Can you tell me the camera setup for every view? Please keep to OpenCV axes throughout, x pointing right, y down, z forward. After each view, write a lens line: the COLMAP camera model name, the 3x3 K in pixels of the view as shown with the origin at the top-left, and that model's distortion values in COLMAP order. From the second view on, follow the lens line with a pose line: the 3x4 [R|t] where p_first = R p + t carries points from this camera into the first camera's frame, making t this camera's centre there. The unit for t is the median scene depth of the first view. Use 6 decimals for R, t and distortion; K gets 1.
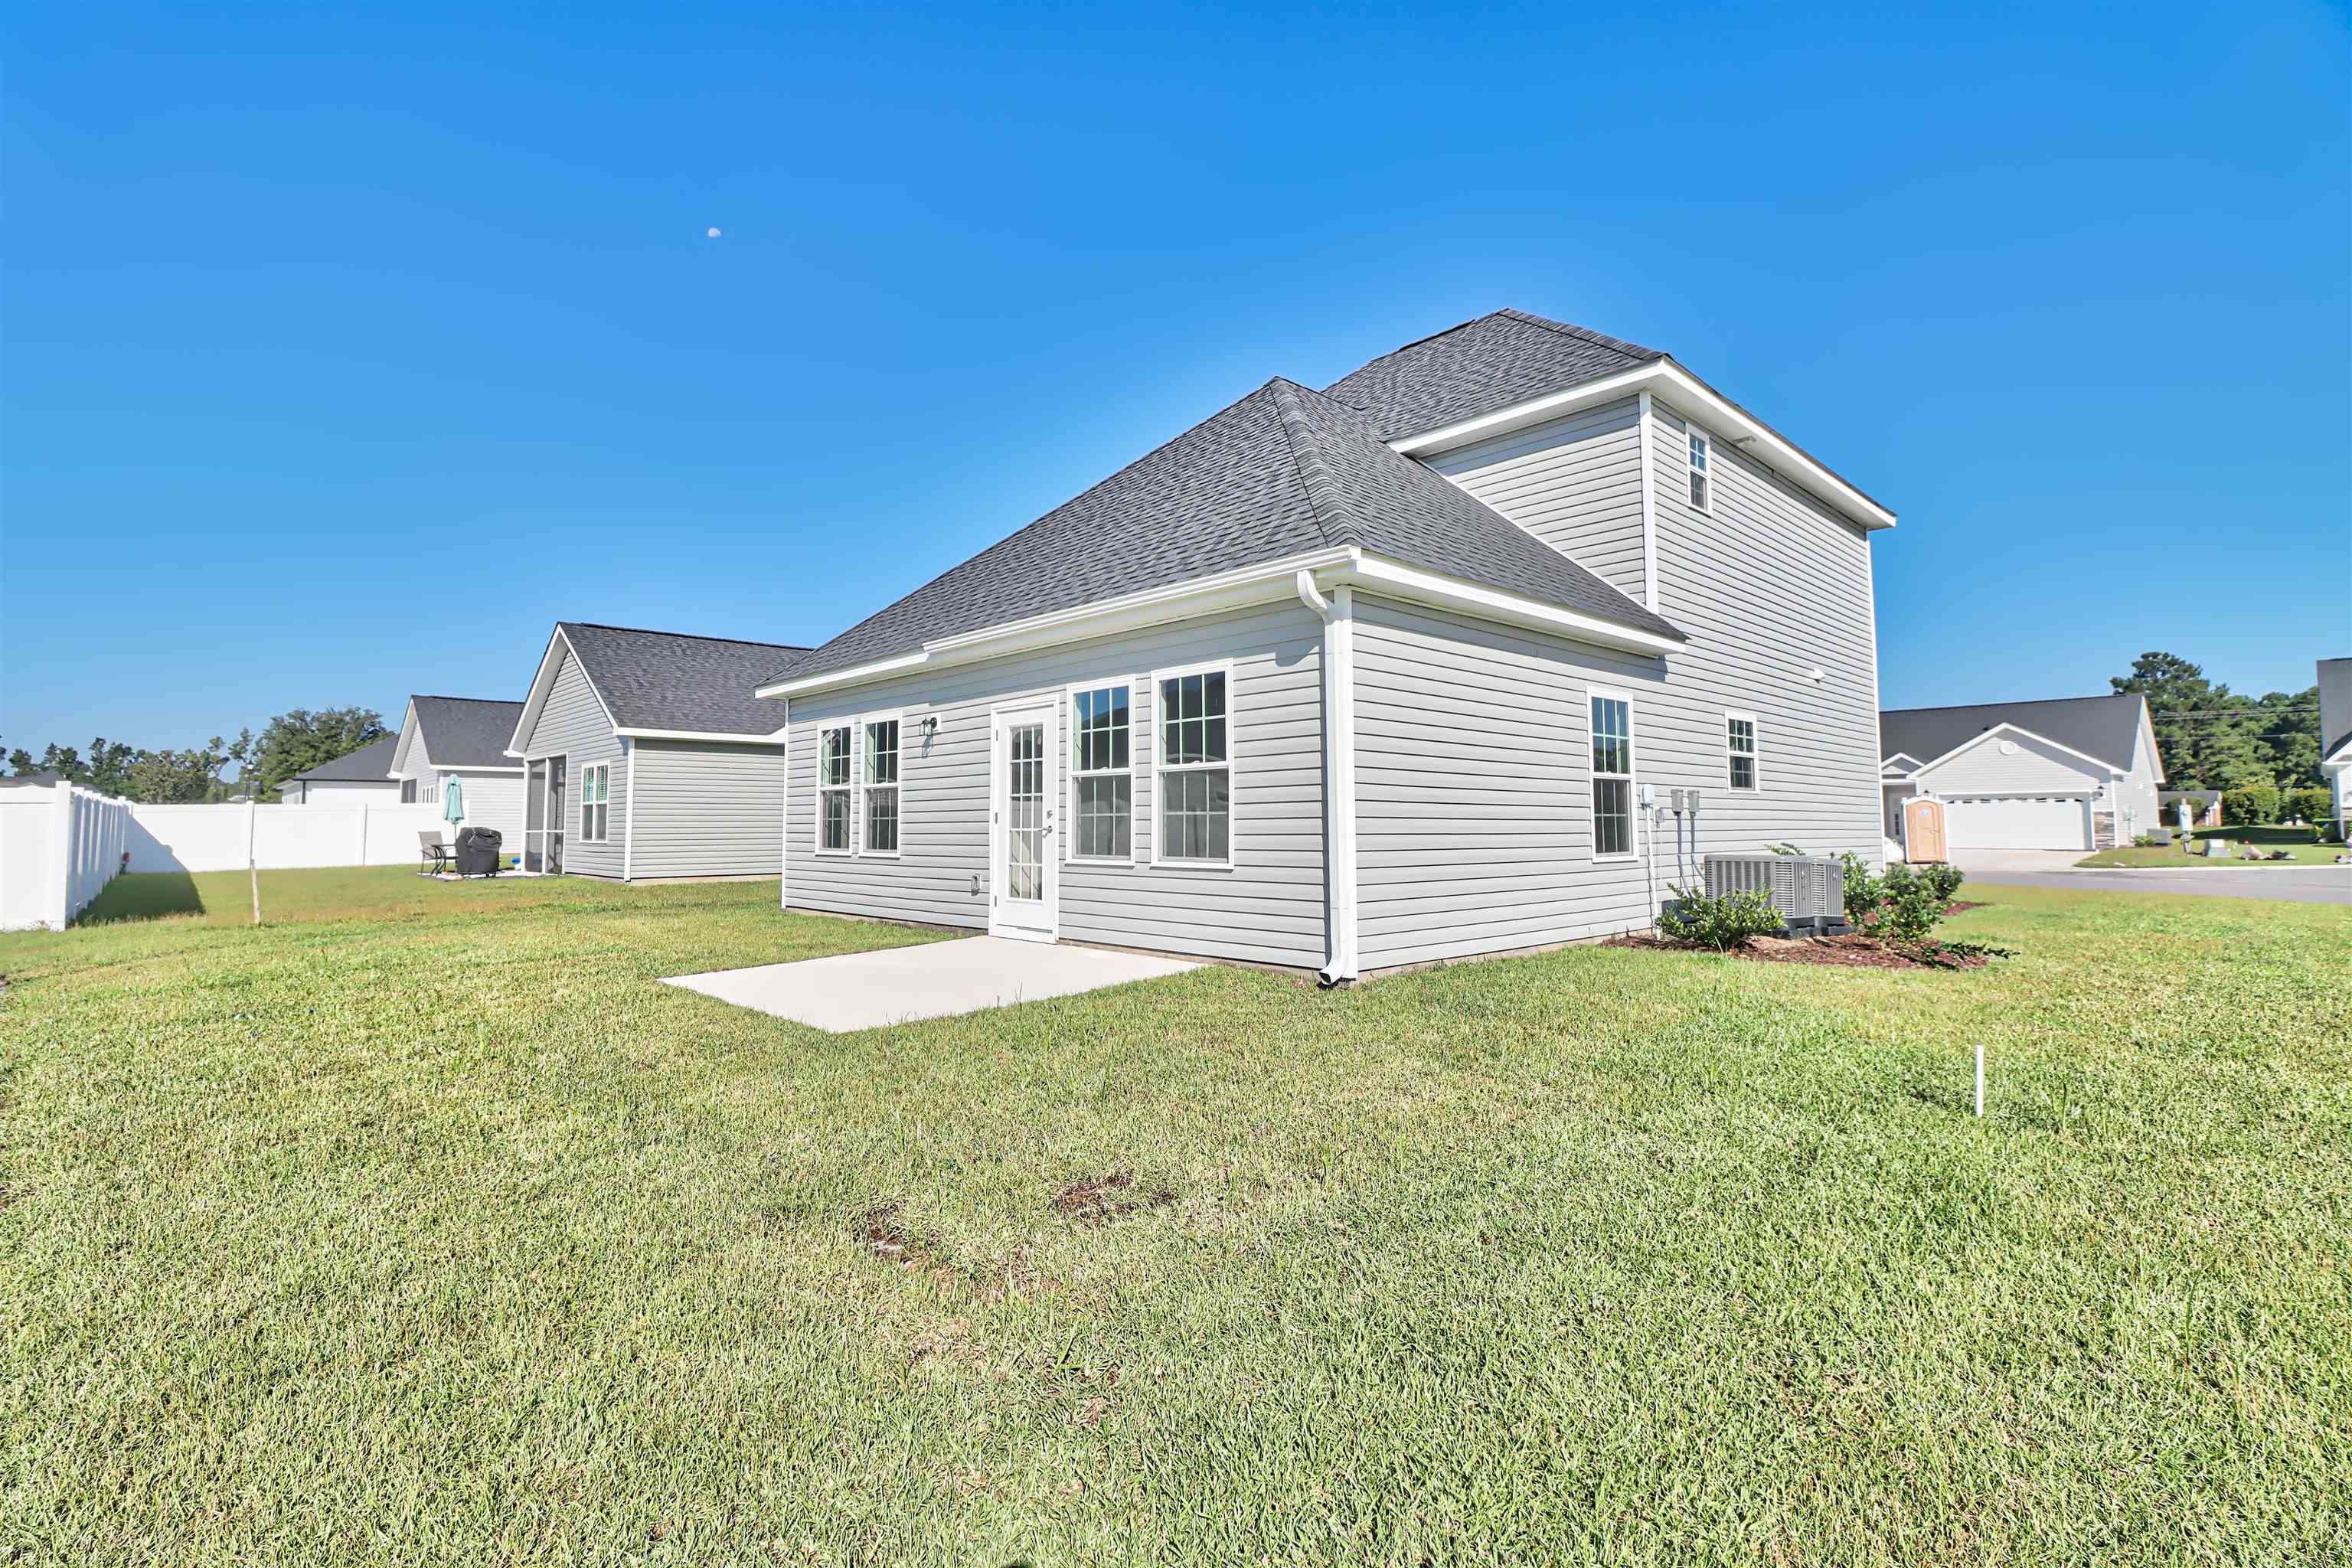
lens RADIAL K [[1084.6, 0, 1166.2], [0, 1084.6, 745.0], [0, 0, 1]] dist [-0.000078, -0.013196]
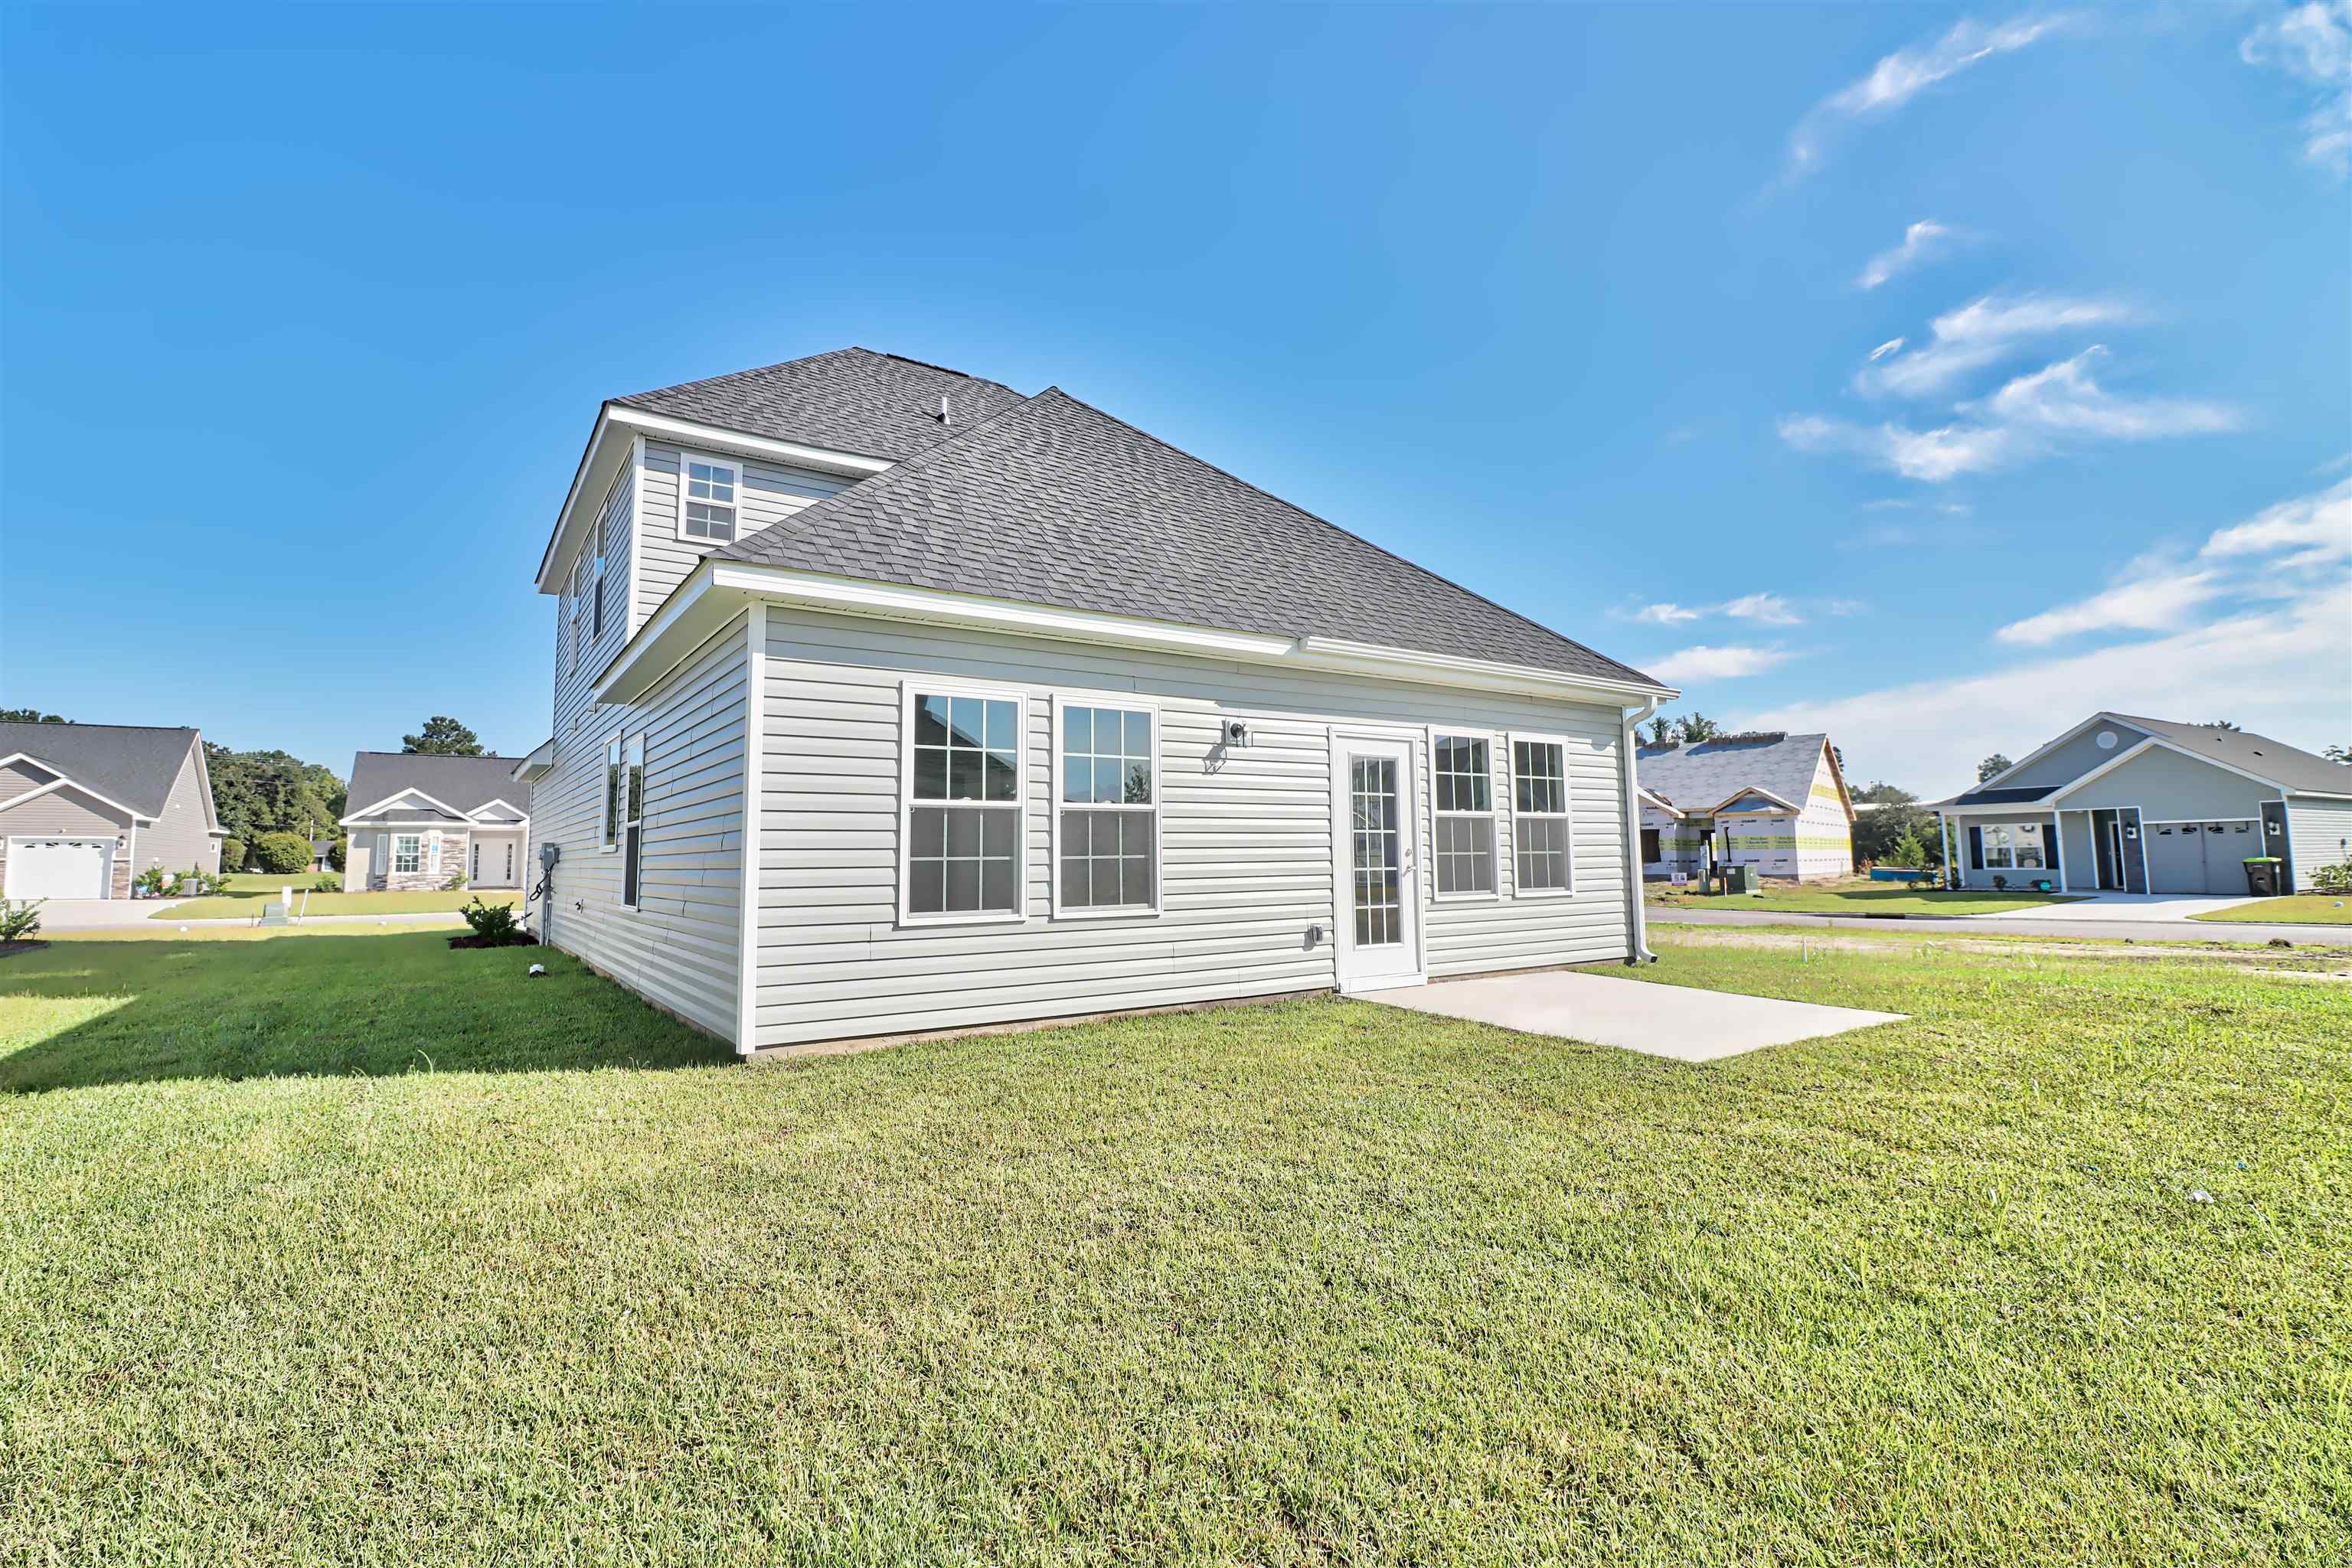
lens RADIAL K [[1084.6, 0, 1166.2], [0, 1084.6, 745.0], [0, 0, 1]] dist [-0.000078, -0.013196]
pose [[0.140935, 0.103824, 0.984560, -1.100527], [-0.060931, 0.993510, -0.096046, 0.074045], [-0.988142, -0.046453, 0.146346, 1.079906]]
